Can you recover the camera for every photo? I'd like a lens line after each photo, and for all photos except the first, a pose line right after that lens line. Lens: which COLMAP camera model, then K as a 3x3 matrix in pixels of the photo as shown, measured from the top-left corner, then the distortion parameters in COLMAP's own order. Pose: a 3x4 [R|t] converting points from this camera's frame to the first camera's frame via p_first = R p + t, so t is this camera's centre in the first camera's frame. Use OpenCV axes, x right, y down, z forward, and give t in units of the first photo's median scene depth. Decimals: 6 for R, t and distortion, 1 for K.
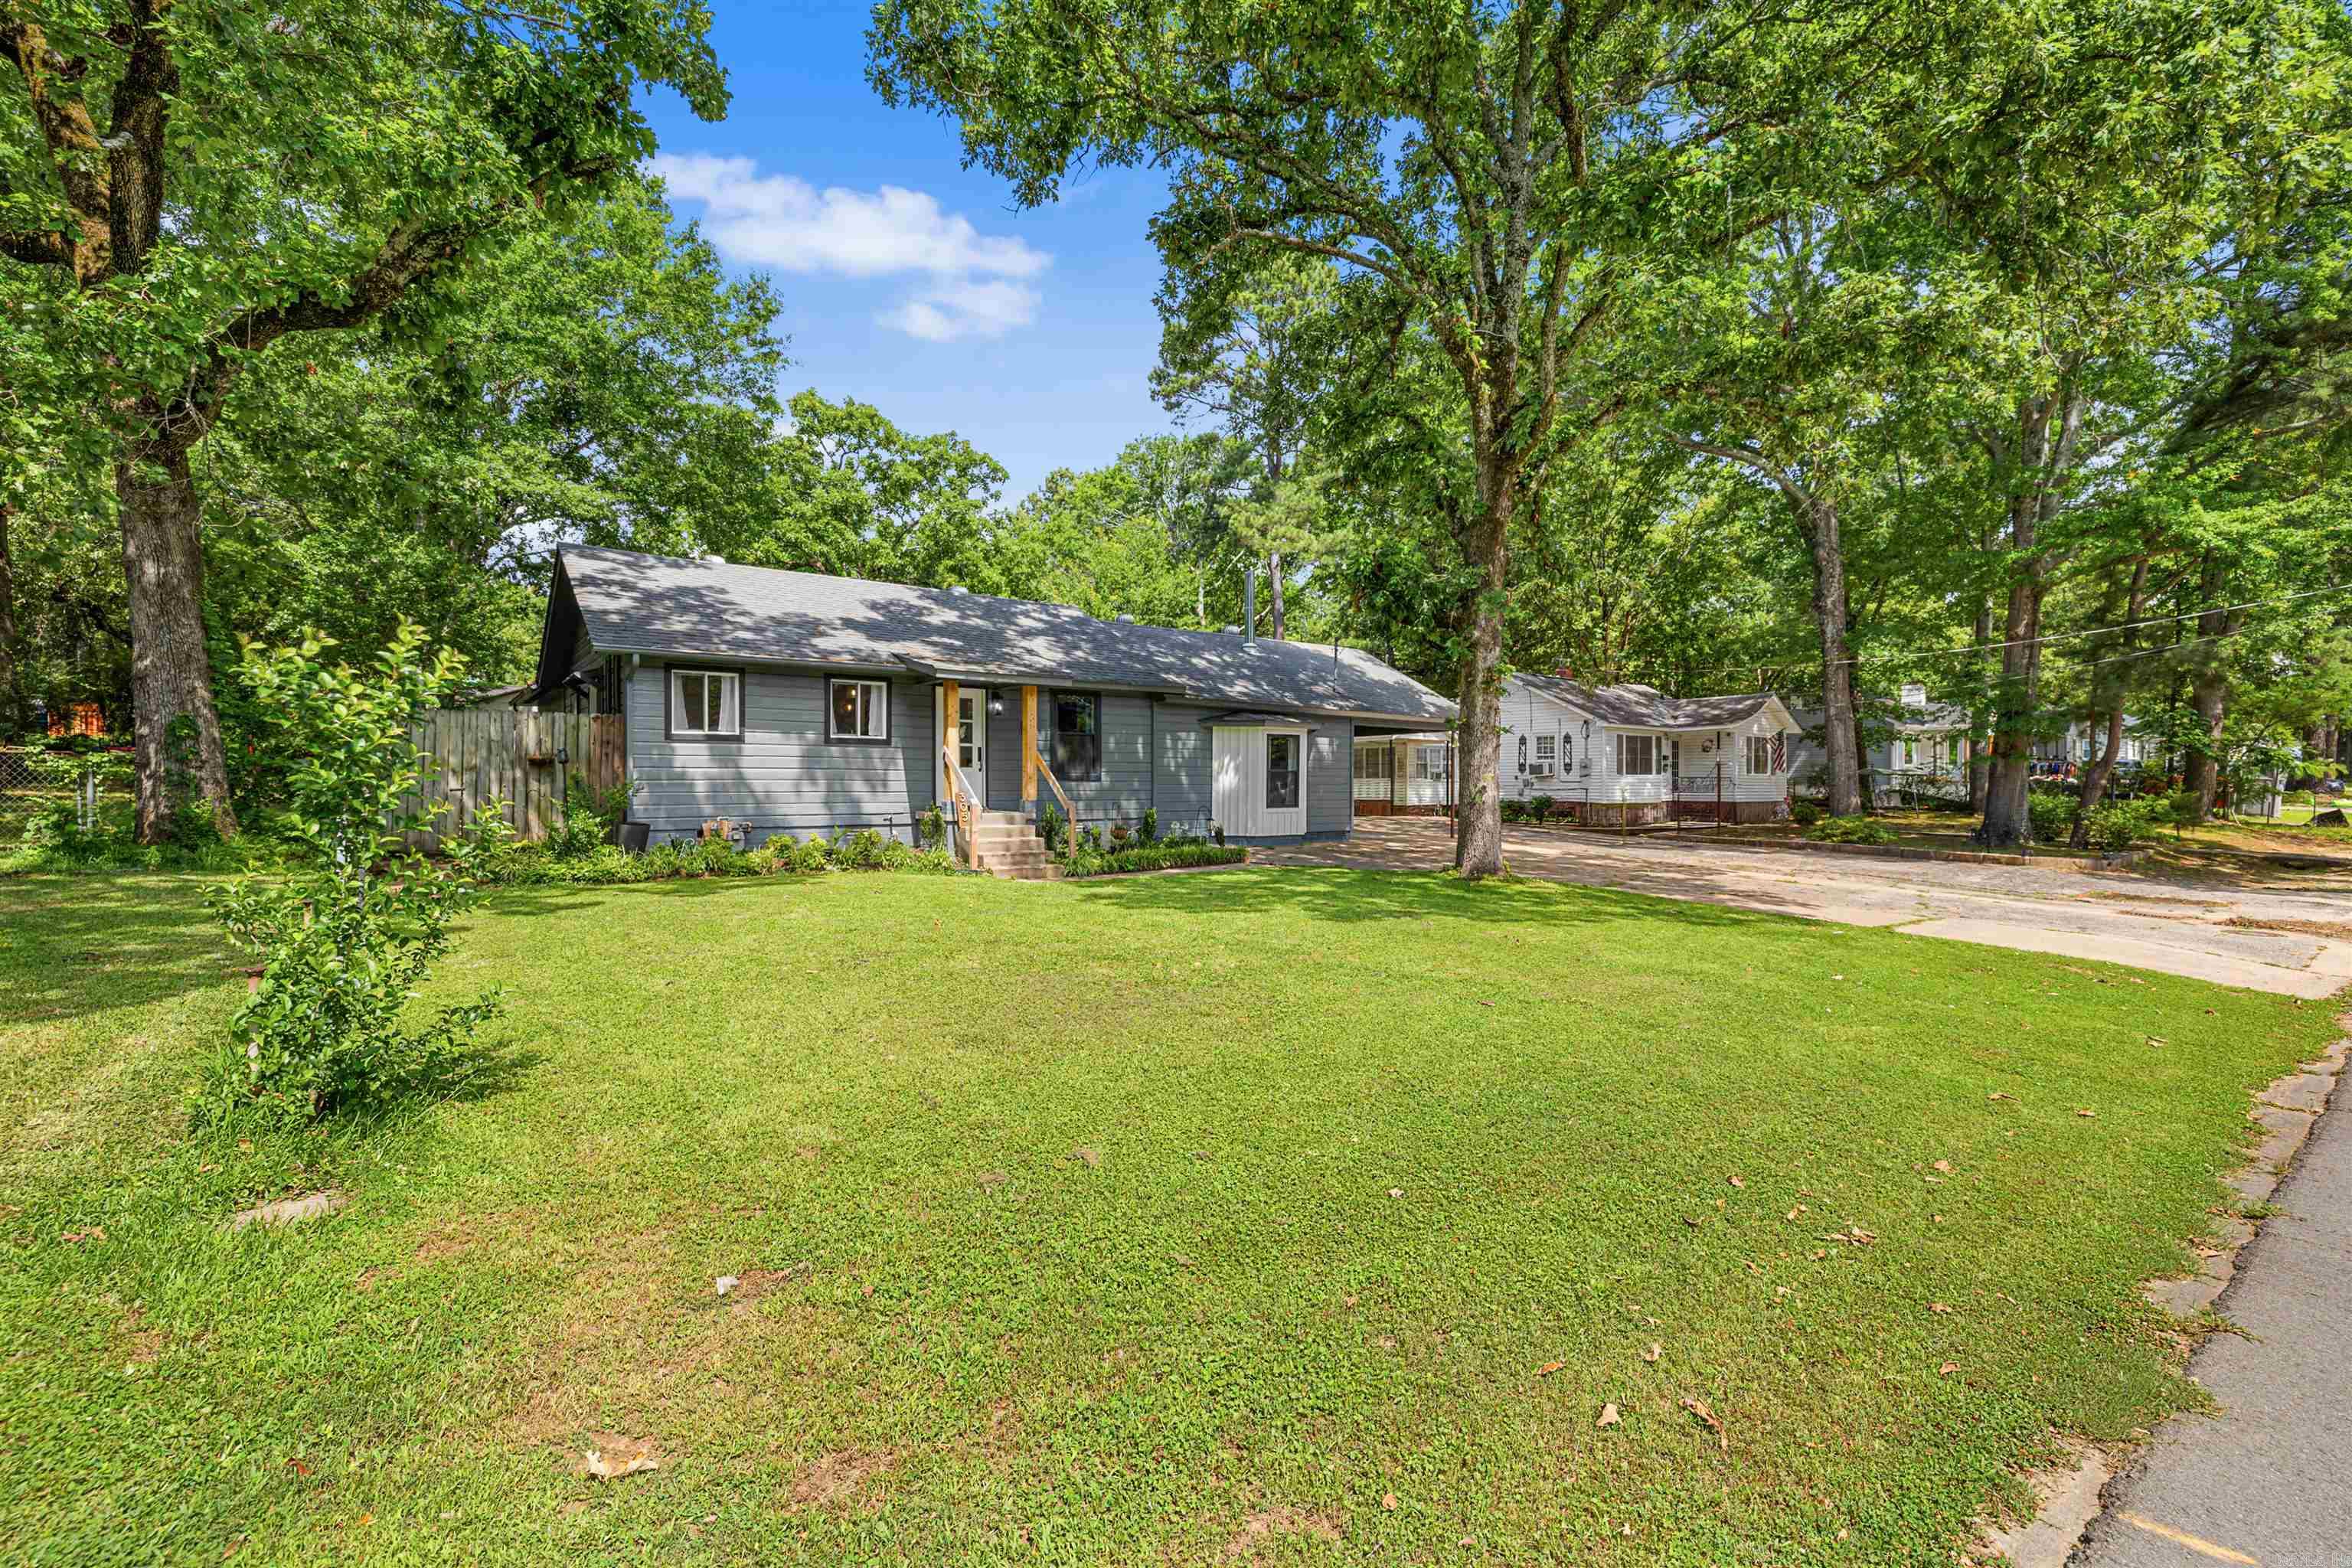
lens RADIAL K [[983.8, 0, 1165.8], [0, 983.8, 780.7], [0, 0, 1]] dist [0.000927, -0.000943]
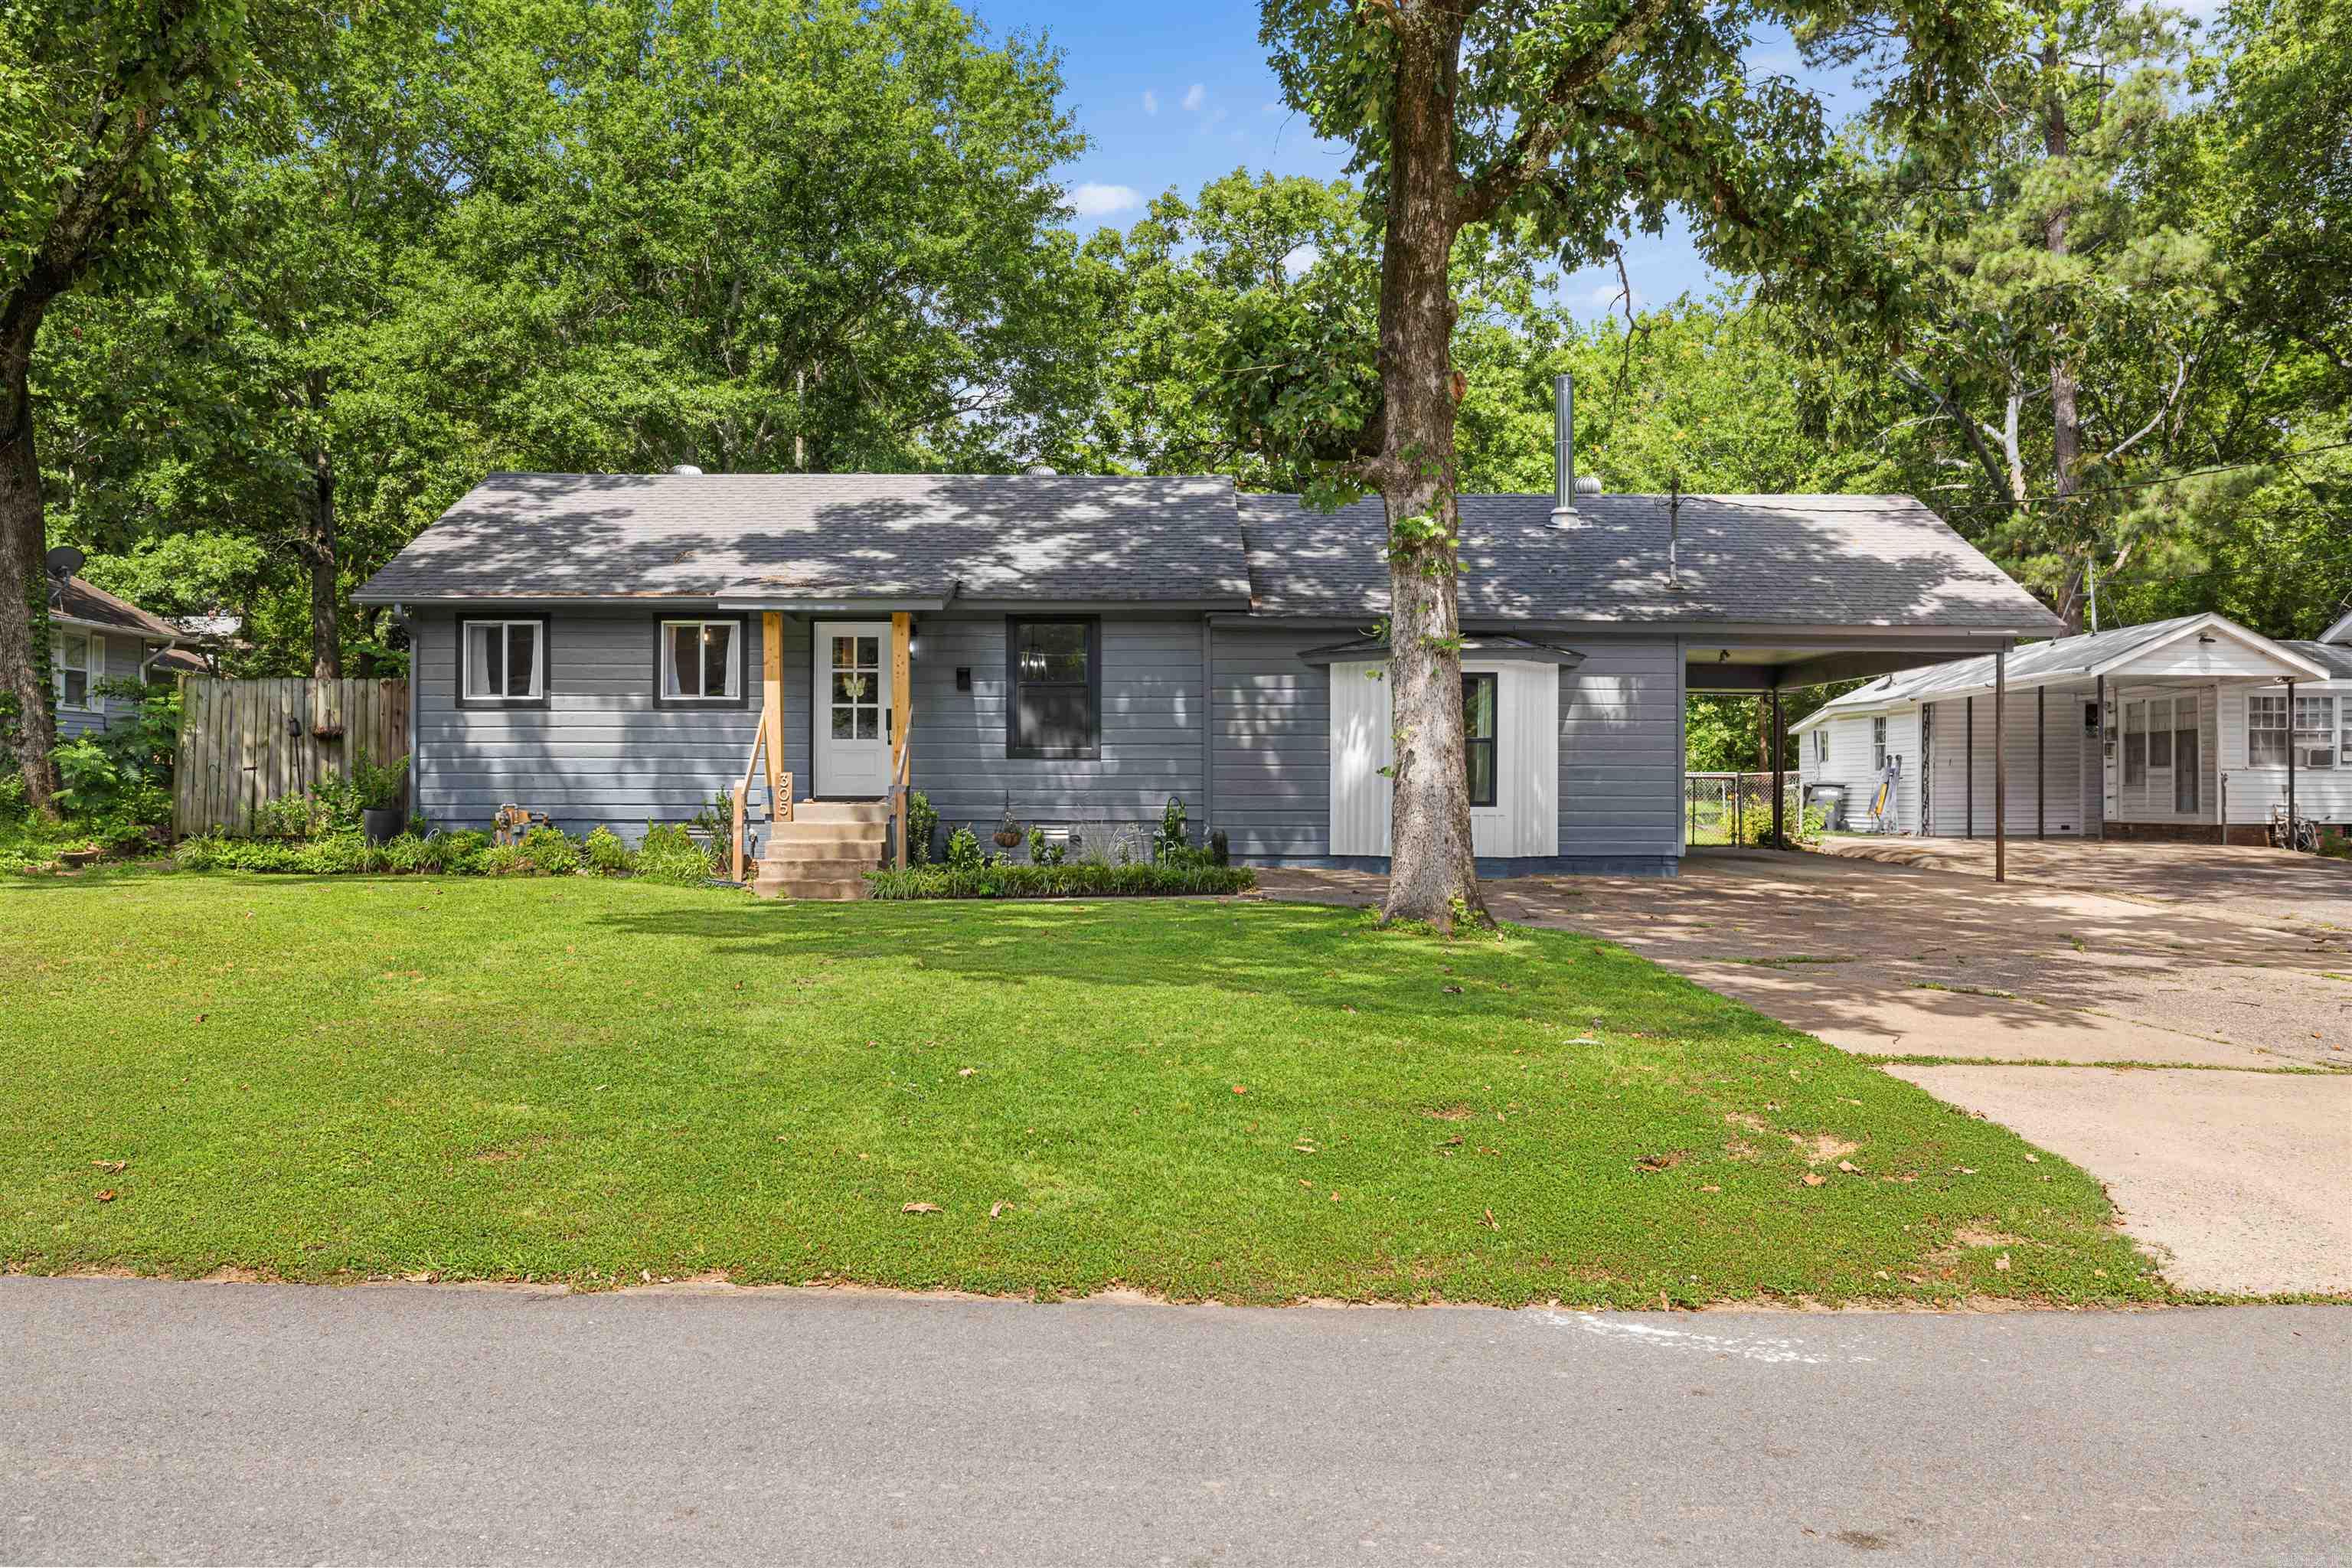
lens RADIAL K [[1835.9, 0, 1176.2], [0, 1835.9, 791.9], [0, 0, 1]] dist [0.005688, 0.000156]
pose [[0.811139, -0.006714, -0.584814, 0.650761], [0.001144, 0.999950, -0.009892, 0.032376], [0.584852, 0.007355, 0.811107, 0.101345]]
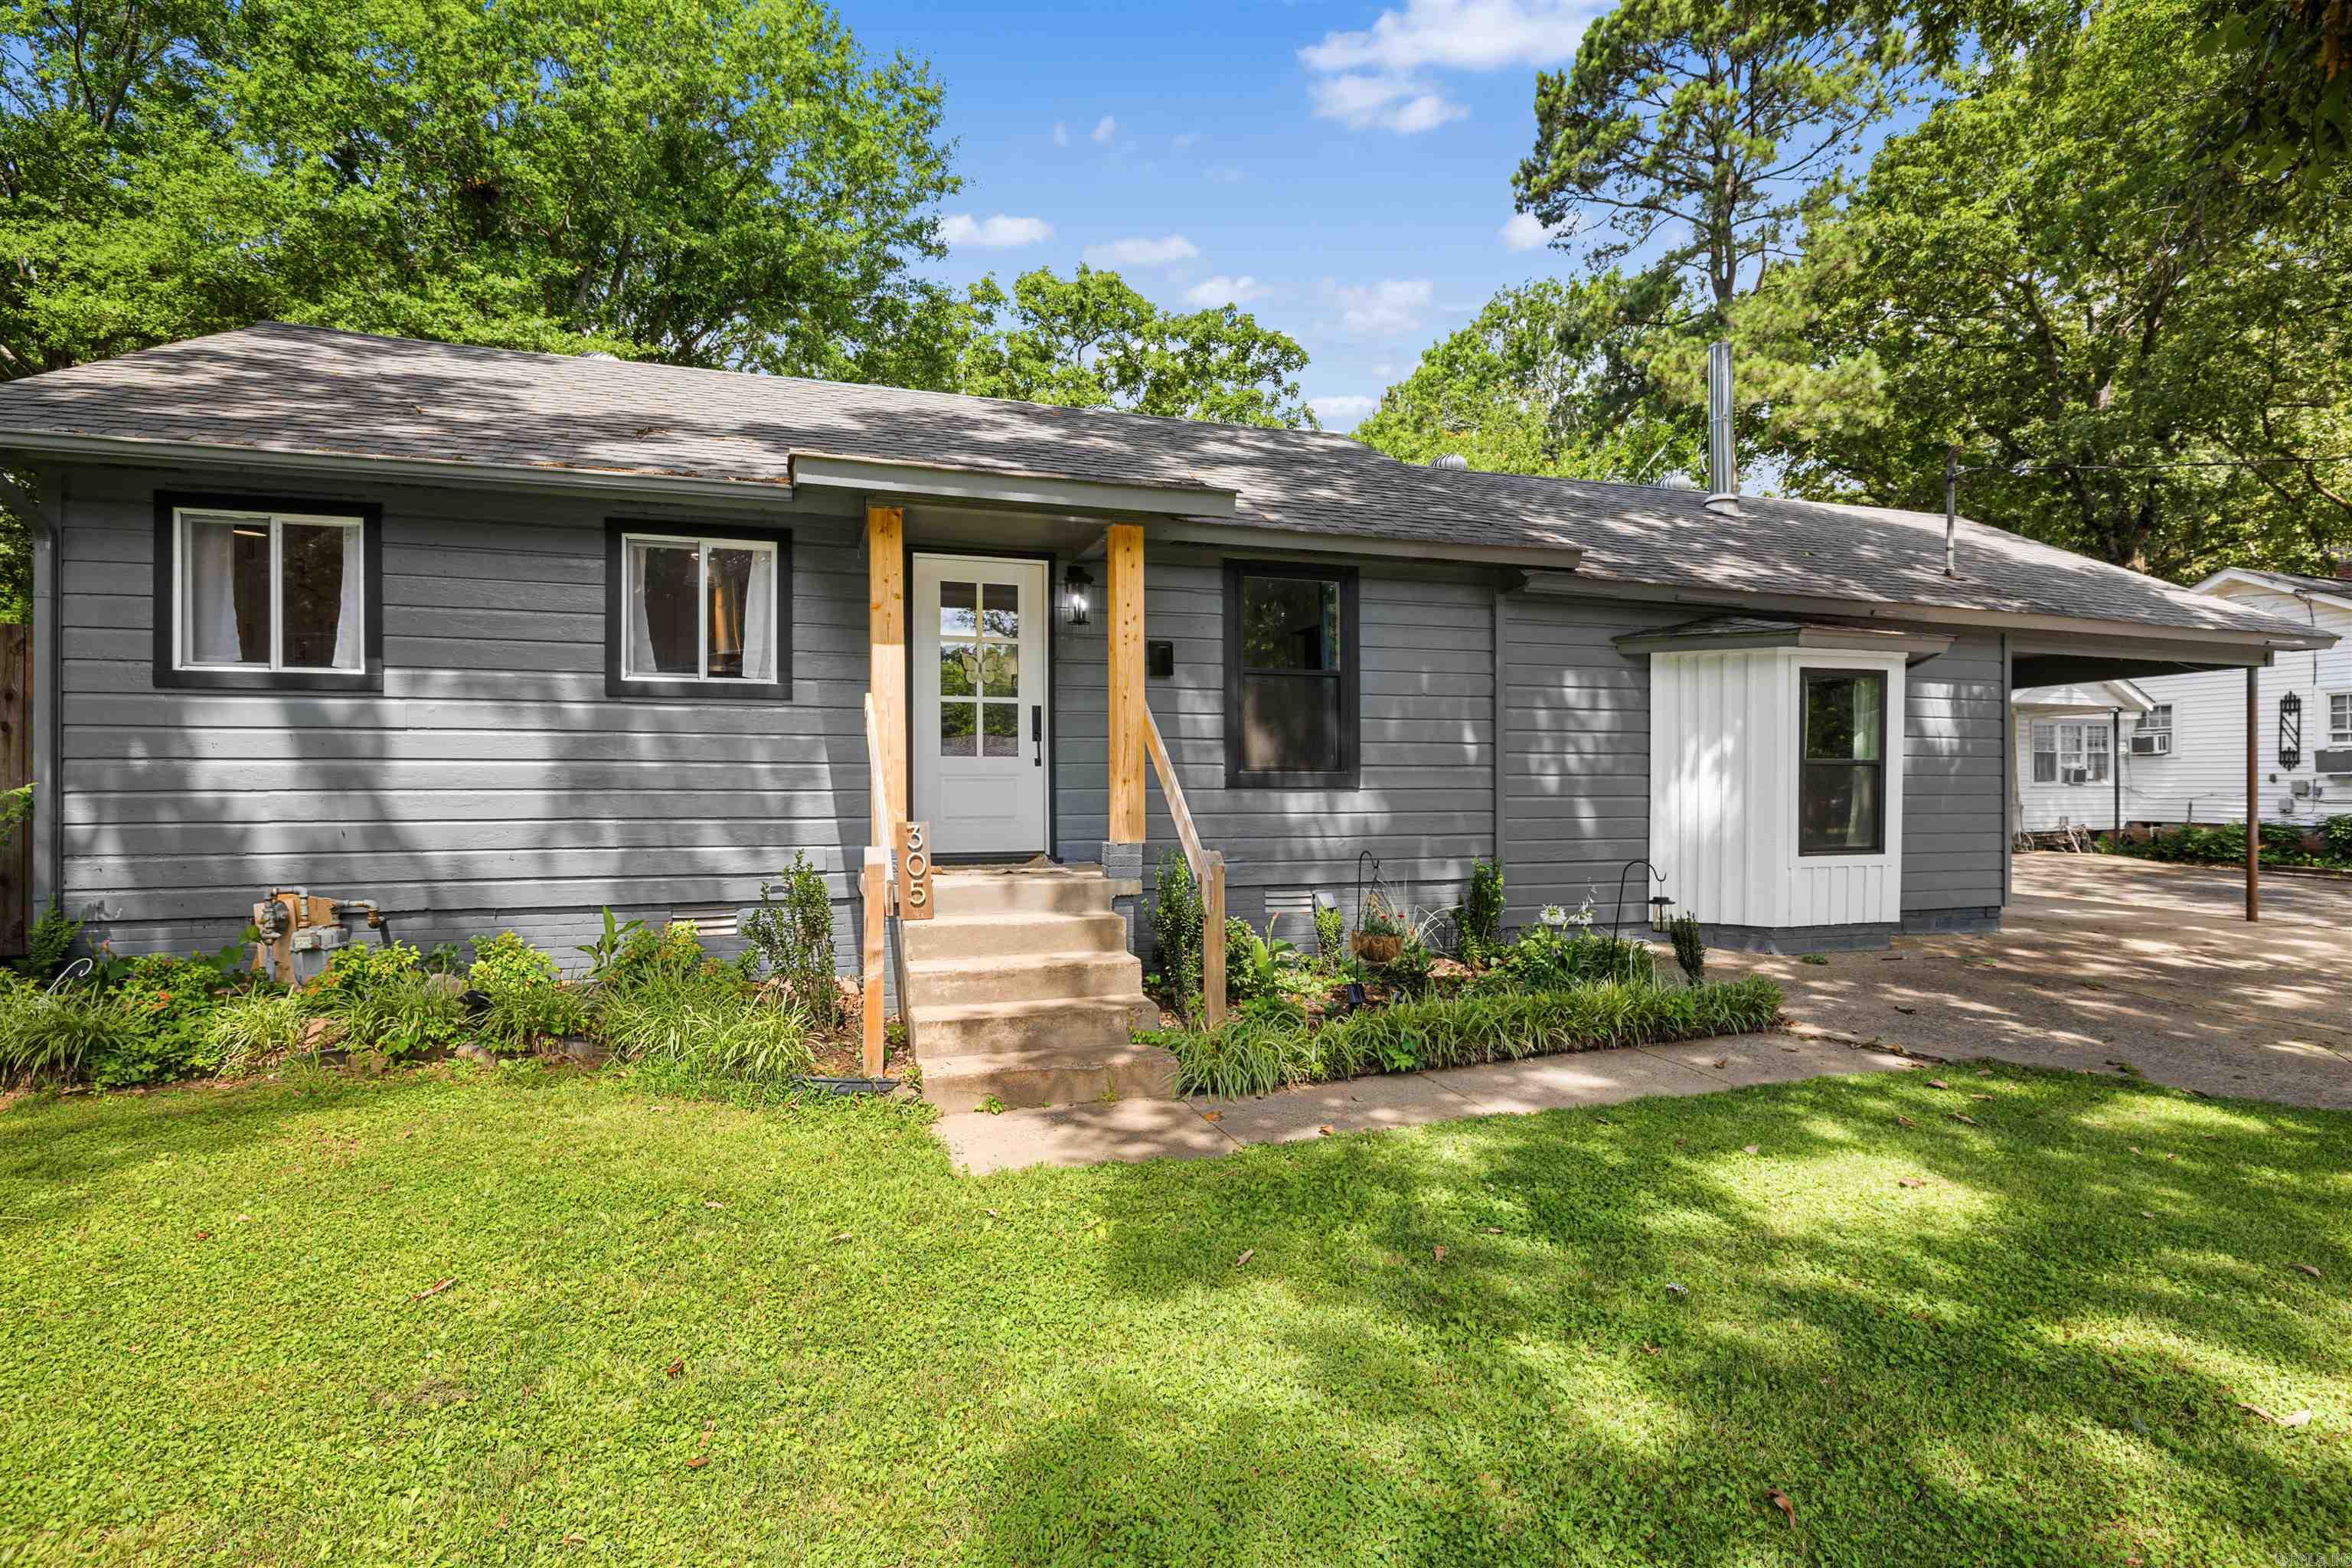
lens RADIAL K [[1120.1, 0, 1186.6], [0, 1120.1, 784.3], [0, 0, 1]] dist [-0.005715, 0.000580]
pose [[0.951503, -0.006532, -0.307569, 0.007151], [0.005150, 0.999973, -0.005306, 0.000113], [0.307595, 0.003465, 0.951511, 0.549604]]
